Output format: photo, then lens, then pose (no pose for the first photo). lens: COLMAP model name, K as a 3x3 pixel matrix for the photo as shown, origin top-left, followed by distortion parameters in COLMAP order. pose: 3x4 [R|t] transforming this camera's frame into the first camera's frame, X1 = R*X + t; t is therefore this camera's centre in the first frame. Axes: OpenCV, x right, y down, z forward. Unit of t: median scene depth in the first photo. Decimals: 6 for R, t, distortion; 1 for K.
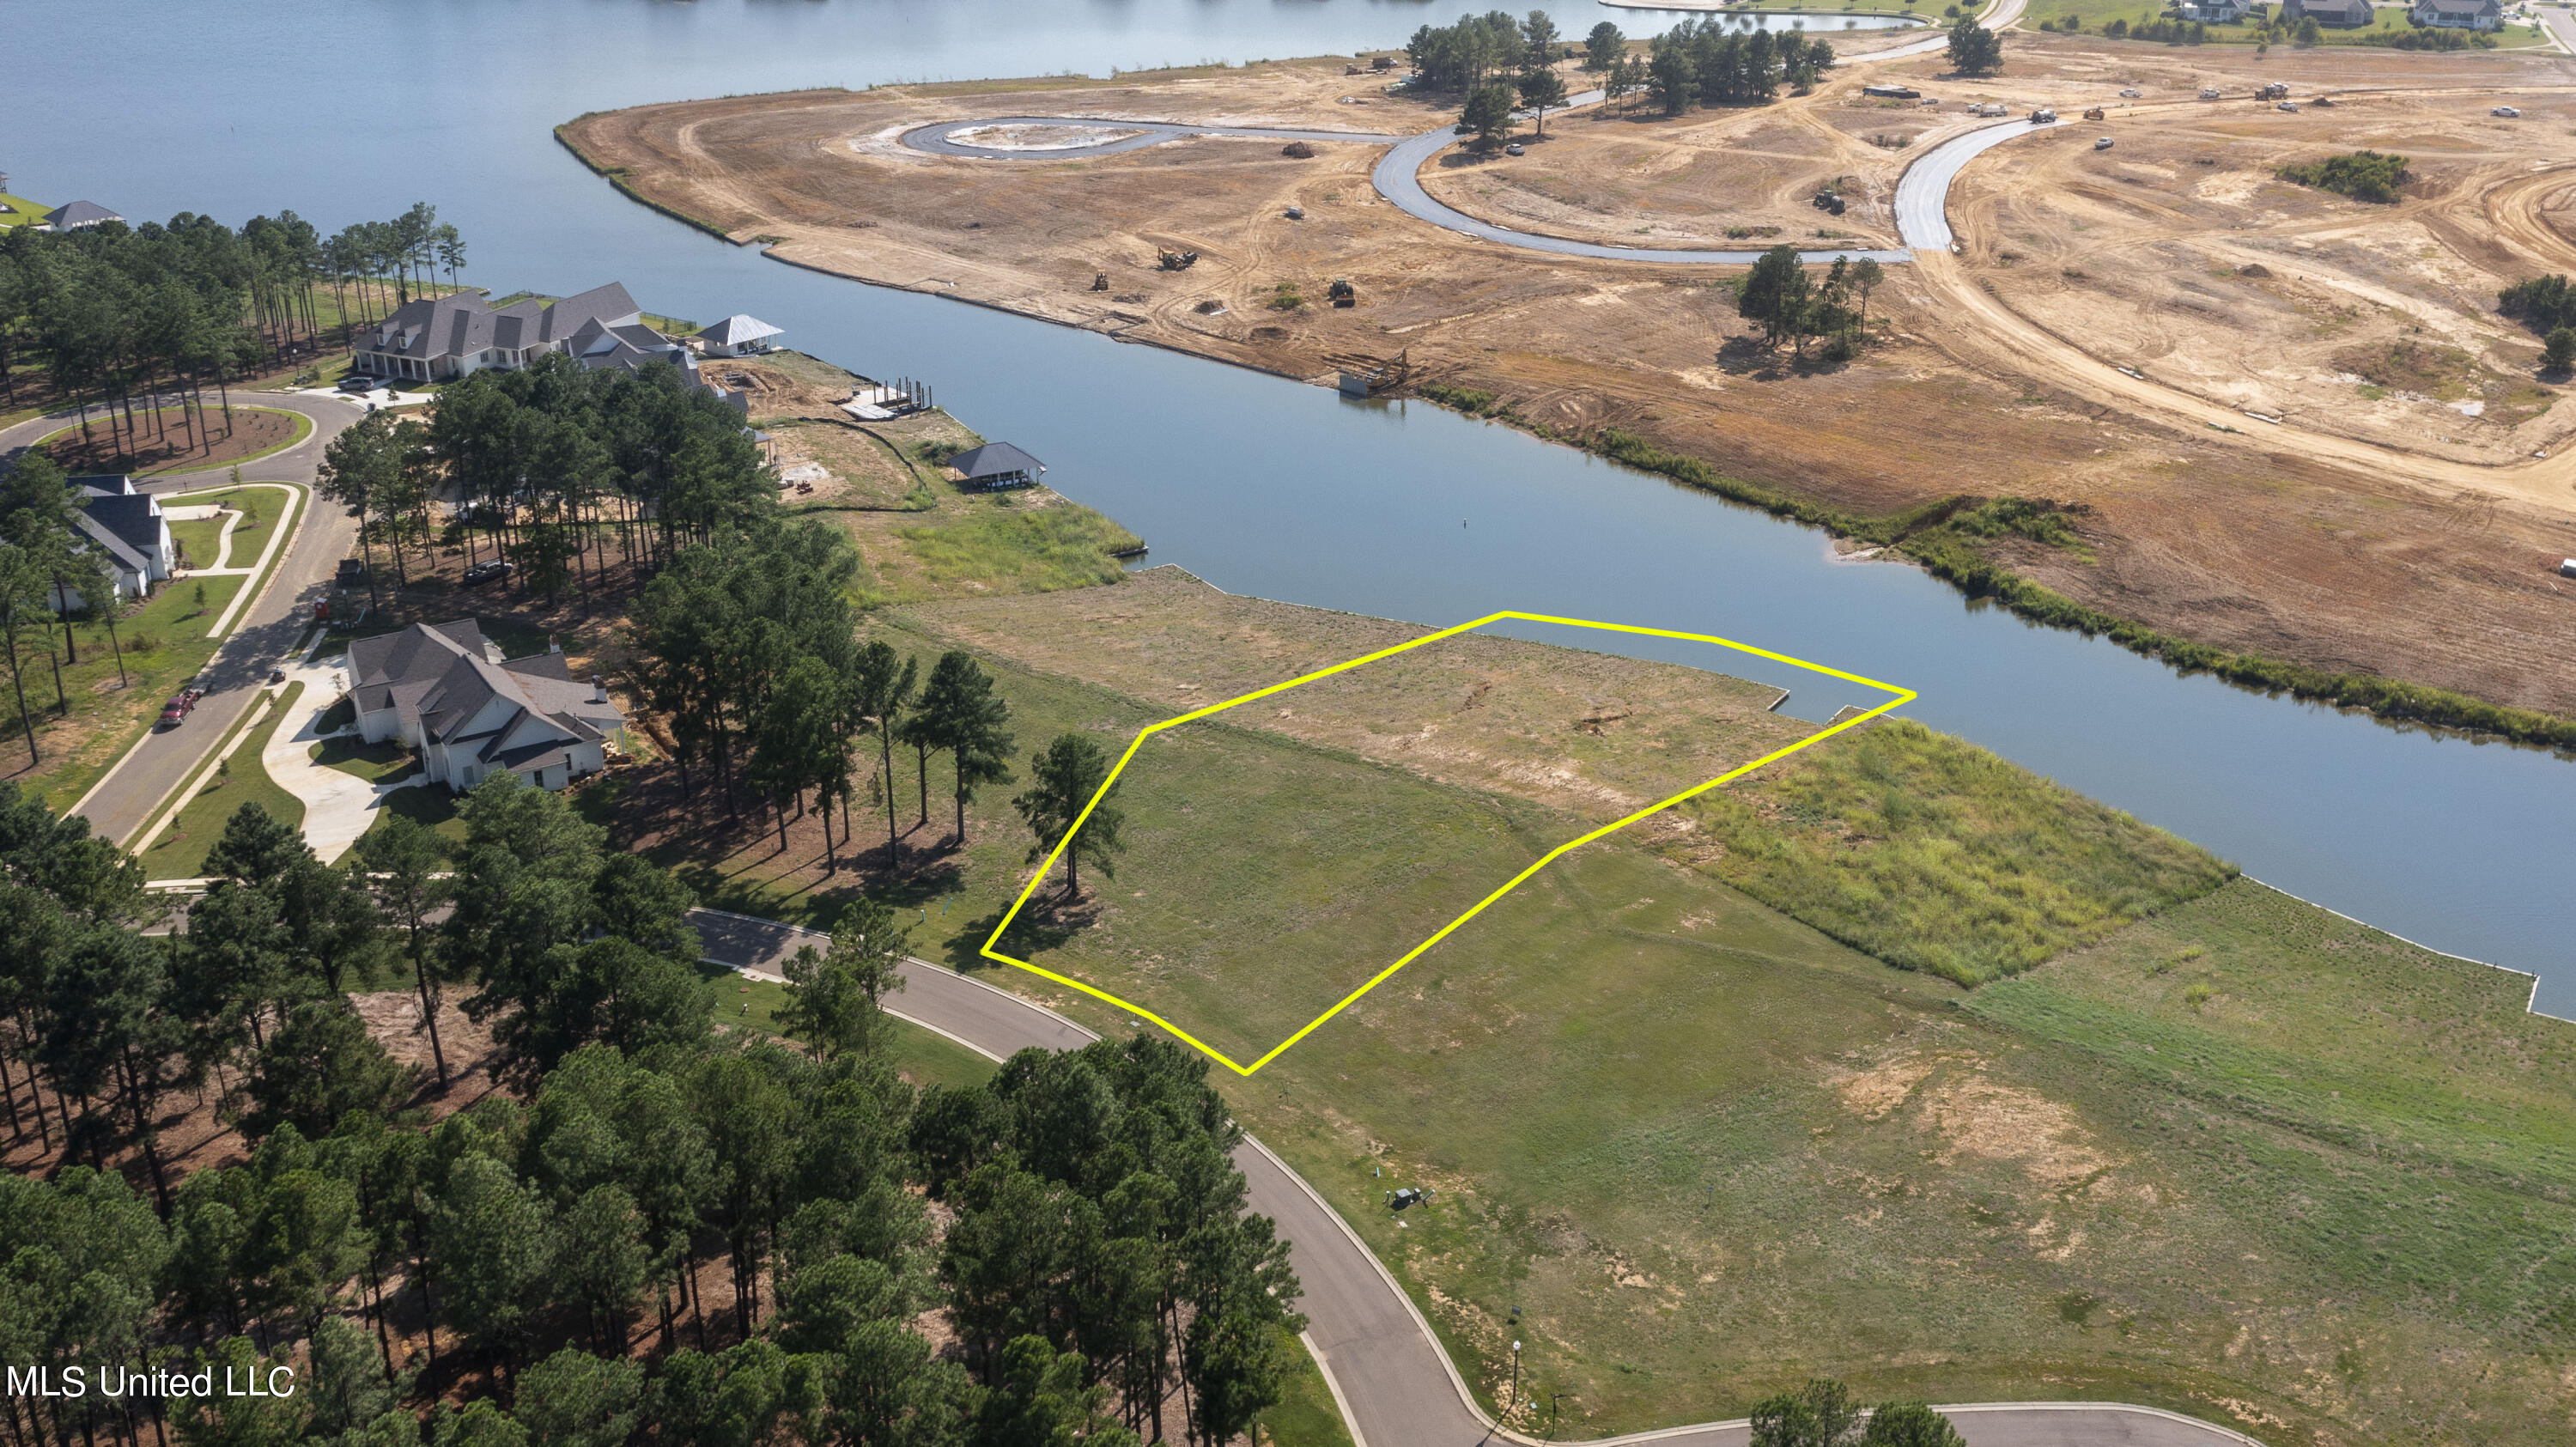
lens RADIAL K [[2306.0, 0, 1288.0], [0, 2306.0, 723.5], [0, 0, 1]] dist [0.001347, 0.005422]
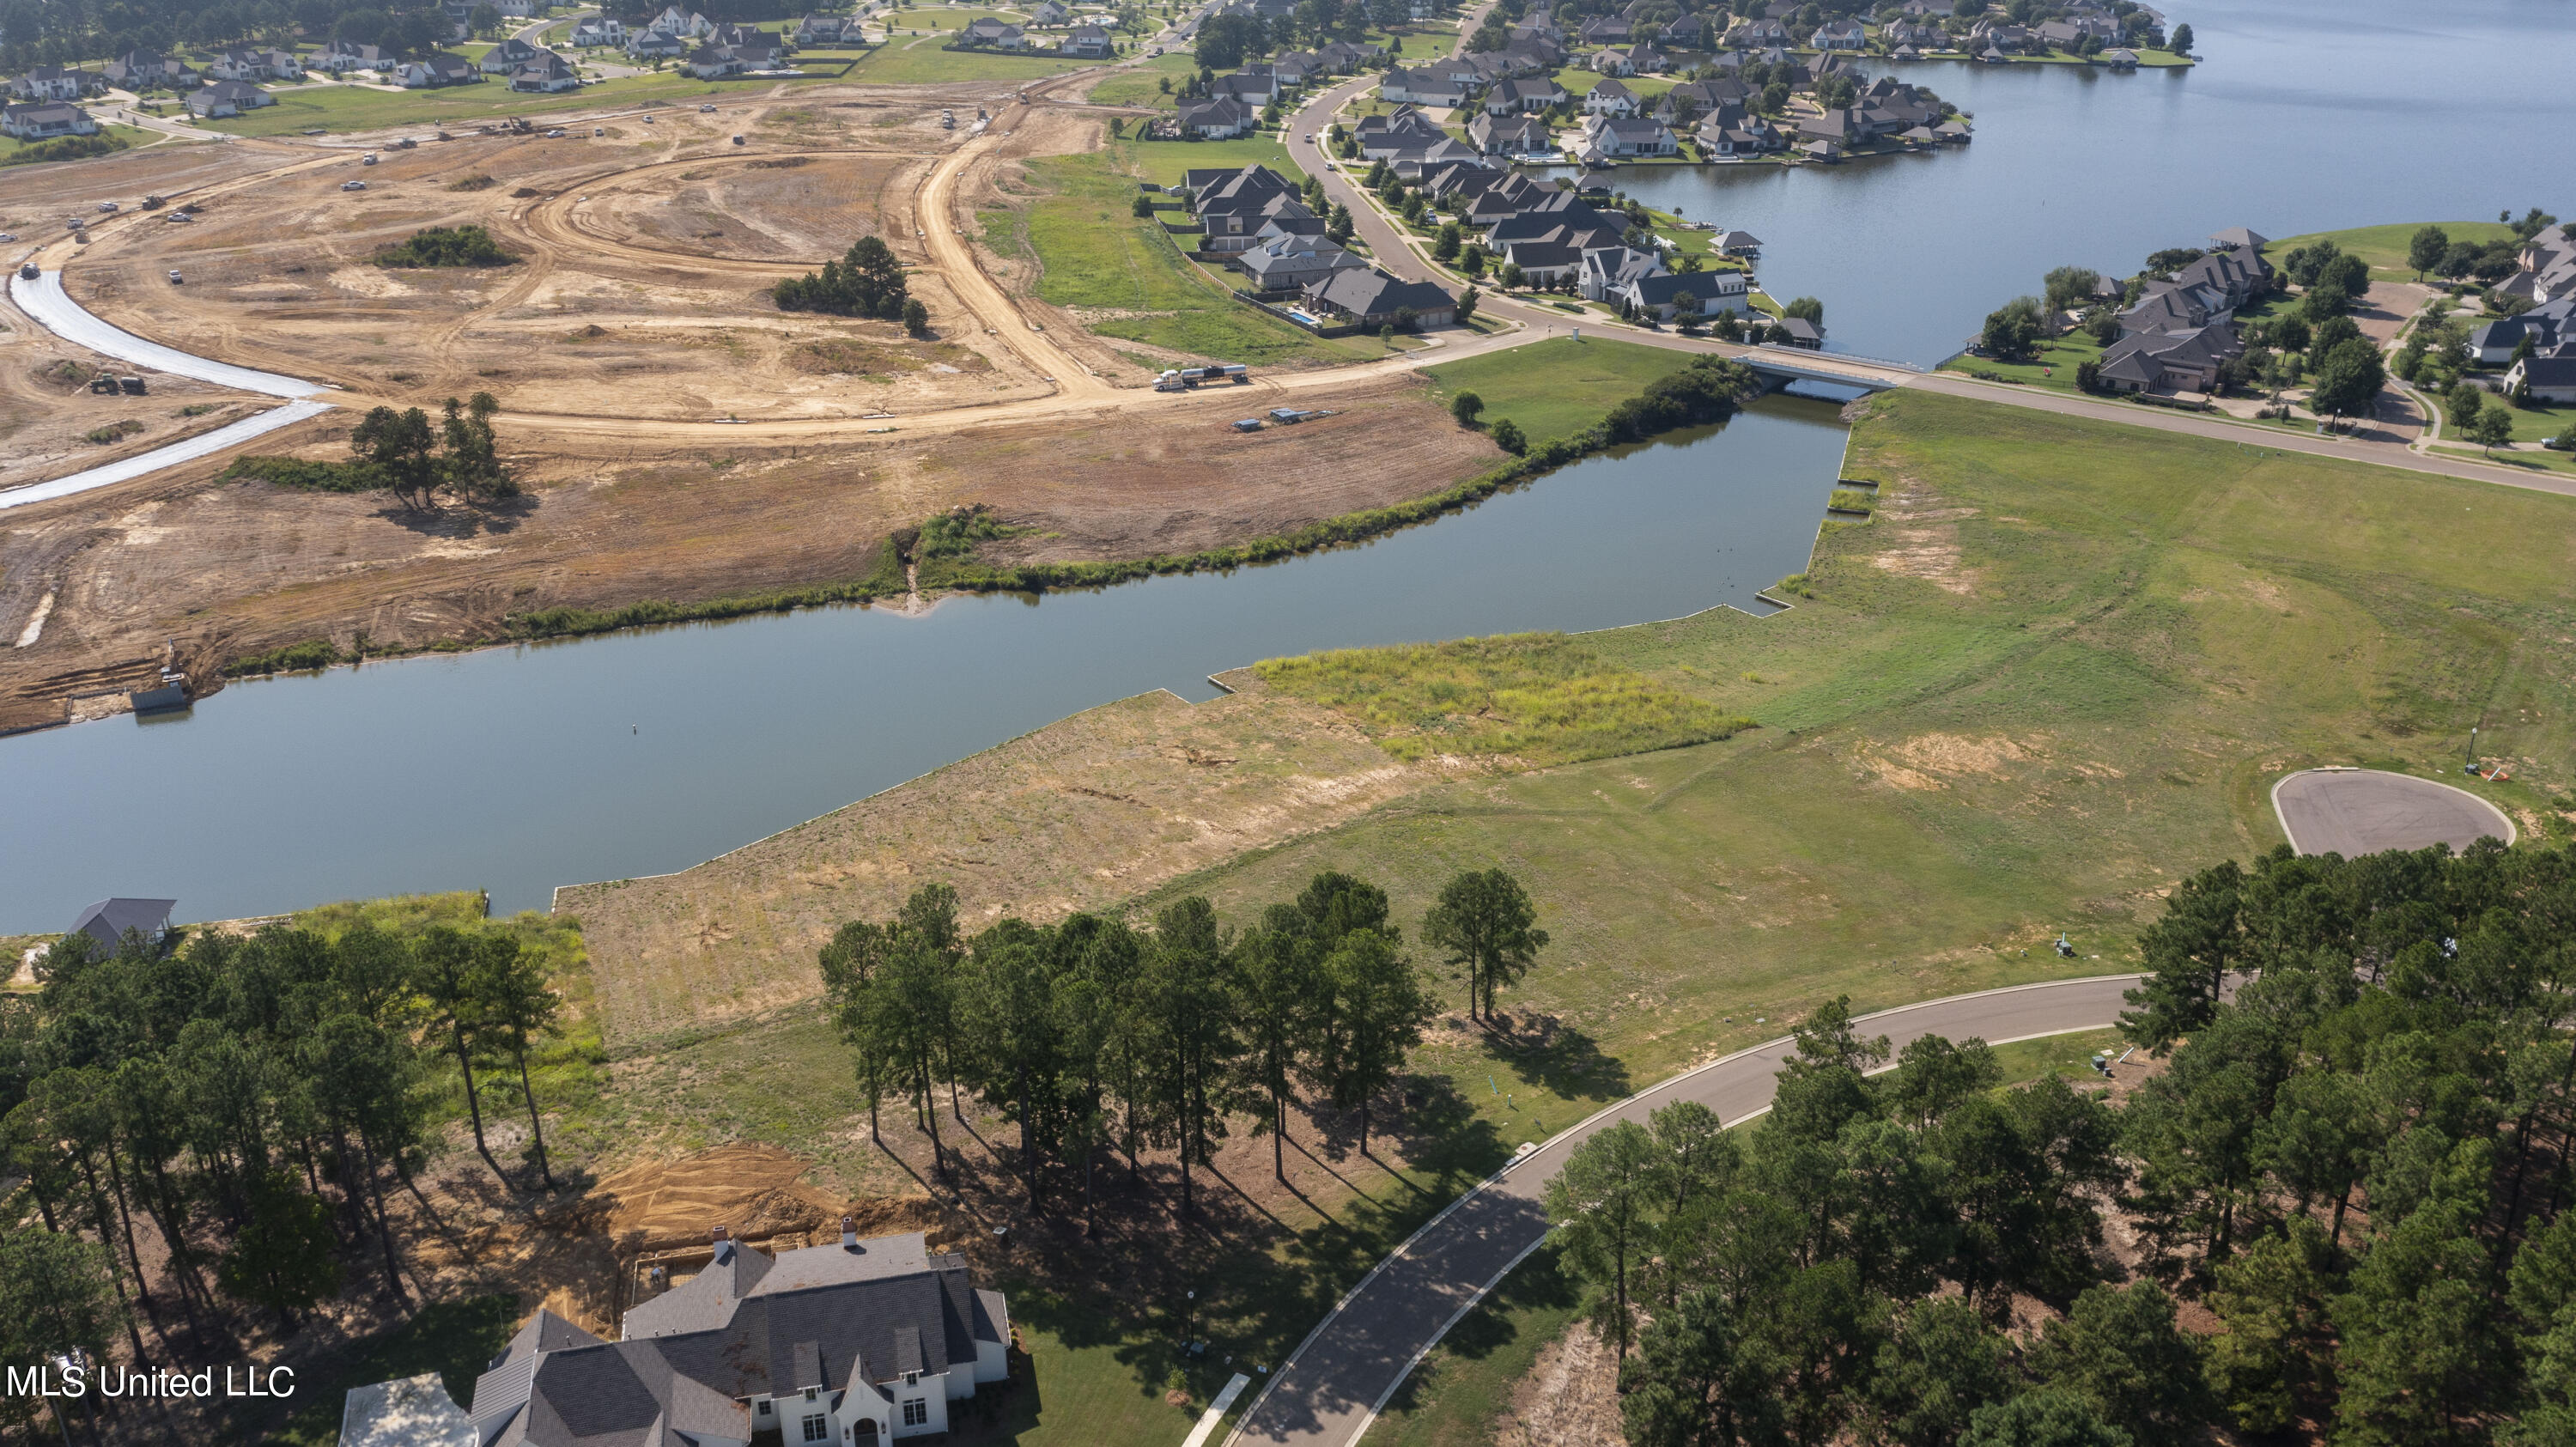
lens RADIAL K [[1939.9, 0, 1288.0], [0, 1939.9, 723.5], [0, 0, 1]] dist [0.006643, 0.004392]
pose [[0.357889, -0.407308, 0.840248, -0.416534], [0.392488, 0.882116, 0.260430, -0.161939], [-0.847271, 0.236582, 0.475563, 0.334545]]
